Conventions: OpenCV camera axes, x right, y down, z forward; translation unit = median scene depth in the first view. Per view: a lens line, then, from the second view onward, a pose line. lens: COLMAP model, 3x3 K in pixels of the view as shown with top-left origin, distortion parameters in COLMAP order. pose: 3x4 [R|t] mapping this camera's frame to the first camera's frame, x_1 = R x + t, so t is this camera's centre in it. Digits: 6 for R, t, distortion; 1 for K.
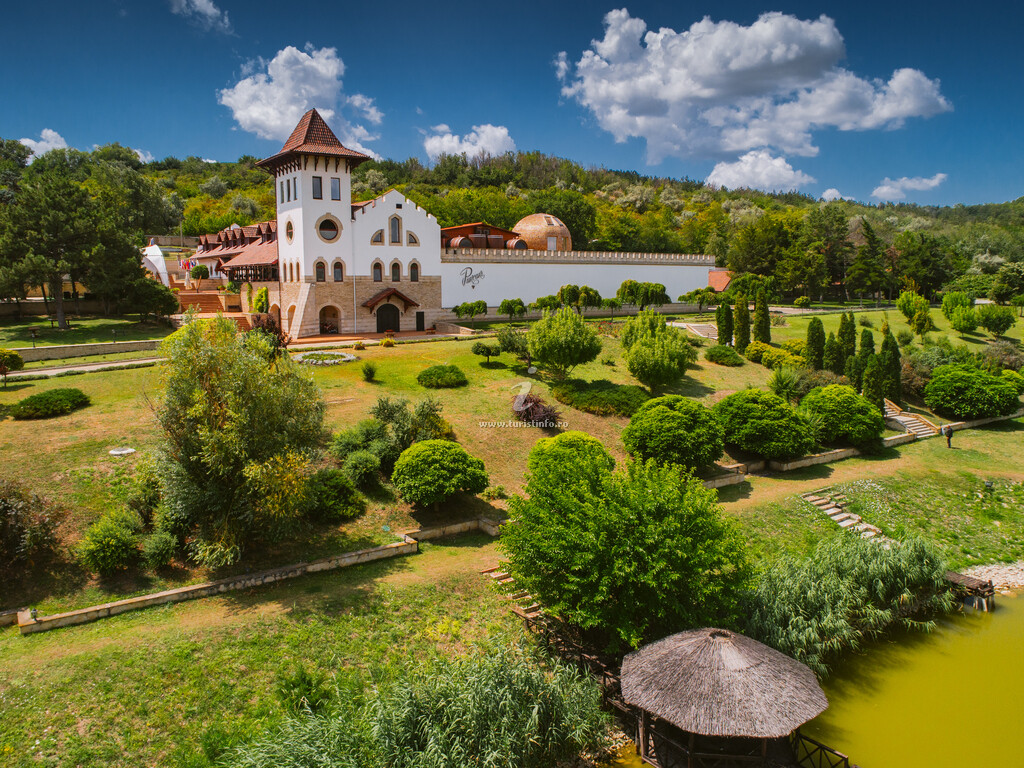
lens RADIAL K [[785.0, 0, 512.0], [0, 785.0, 384.0], [0, 0, 1]] dist [-0.010210, -0.000169]
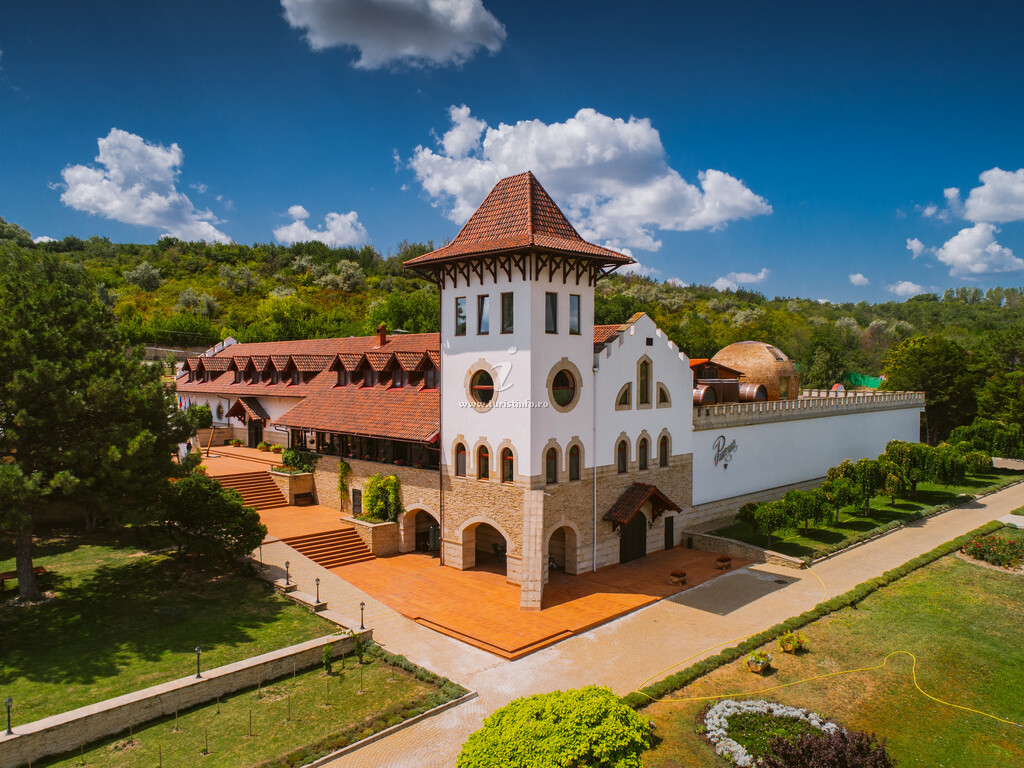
lens RADIAL K [[785.0, 0, 512.0], [0, 785.0, 384.0], [0, 0, 1]] dist [-0.010210, -0.000169]
pose [[0.987555, 0.001462, 0.157267, -0.337599], [0.015317, 0.994309, -0.105427, -0.135536], [-0.156527, 0.106524, 0.981913, 0.446190]]
